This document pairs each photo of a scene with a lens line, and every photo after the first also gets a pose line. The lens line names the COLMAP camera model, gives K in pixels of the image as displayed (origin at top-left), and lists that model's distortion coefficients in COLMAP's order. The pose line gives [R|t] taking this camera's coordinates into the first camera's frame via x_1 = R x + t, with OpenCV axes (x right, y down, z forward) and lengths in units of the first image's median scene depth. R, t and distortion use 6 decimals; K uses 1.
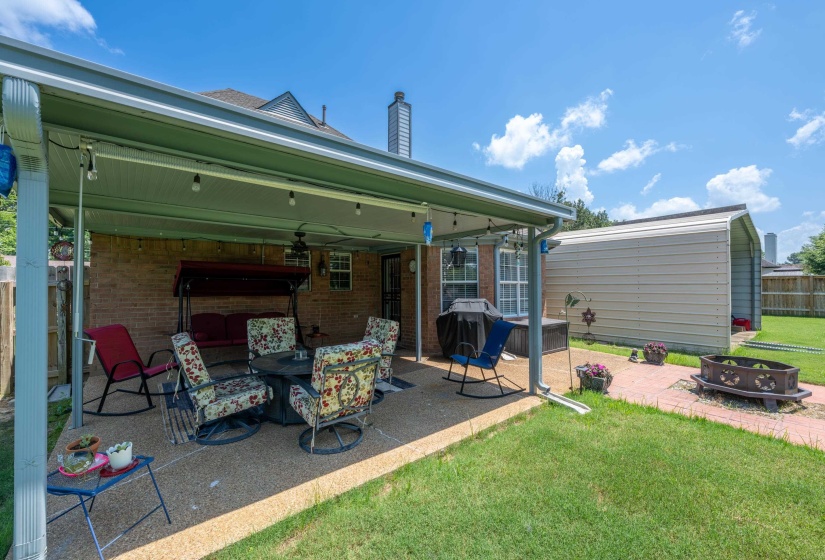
lens RADIAL K [[340.3, 0, 412.0], [0, 340.3, 281.7], [0, 0, 1]] dist [0.016671, 0.000154]
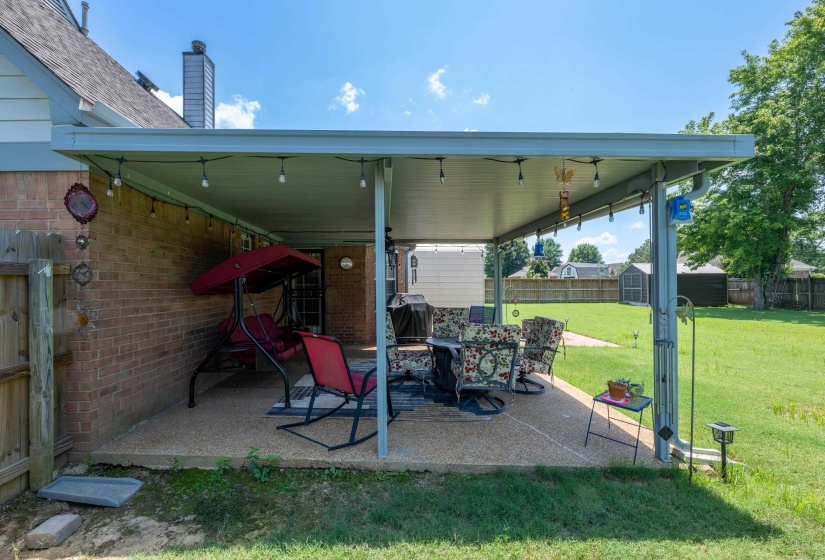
lens RADIAL K [[354.6, 0, 390.3], [0, 354.6, 280.6], [0, 0, 1]] dist [-0.000669, -0.000359]
pose [[0.617021, 0.012445, 0.786848, -0.936836], [-0.013746, 0.999893, -0.005035, 0.013659], [-0.786826, -0.007709, 0.617126, 0.281308]]
